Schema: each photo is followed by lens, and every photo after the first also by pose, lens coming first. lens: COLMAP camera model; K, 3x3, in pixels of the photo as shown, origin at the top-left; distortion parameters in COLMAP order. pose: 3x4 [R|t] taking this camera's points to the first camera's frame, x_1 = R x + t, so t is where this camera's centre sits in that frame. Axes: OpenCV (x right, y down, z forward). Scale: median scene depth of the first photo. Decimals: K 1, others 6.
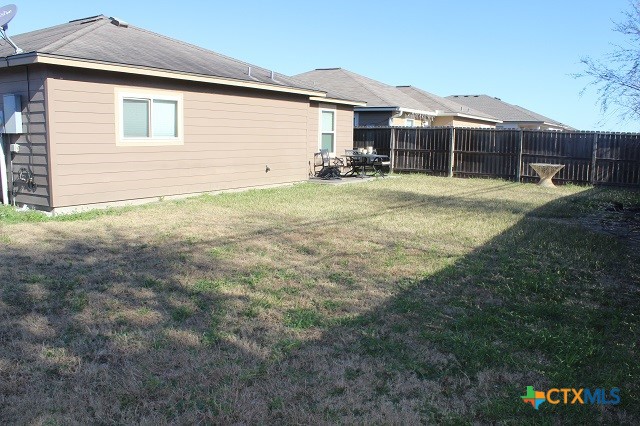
lens RADIAL K [[530.6, 0, 321.2], [0, 530.6, 216.6], [0, 0, 1]] dist [-0.157603, 0.122863]
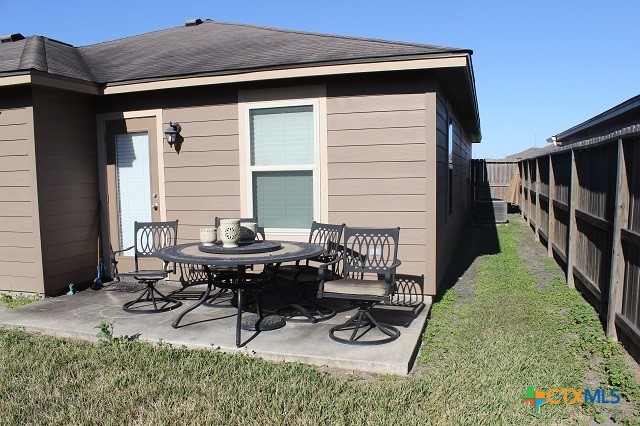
lens RADIAL K [[530.6, 0, 320.3], [0, 530.6, 219.9], [0, 0, 1]] dist [-0.157603, 0.122863]
pose [[0.271014, 0.083835, -0.958918, 0.731943], [-0.119082, 0.991467, 0.053025, -0.306812], [0.955181, 0.099819, 0.278685, 1.929492]]
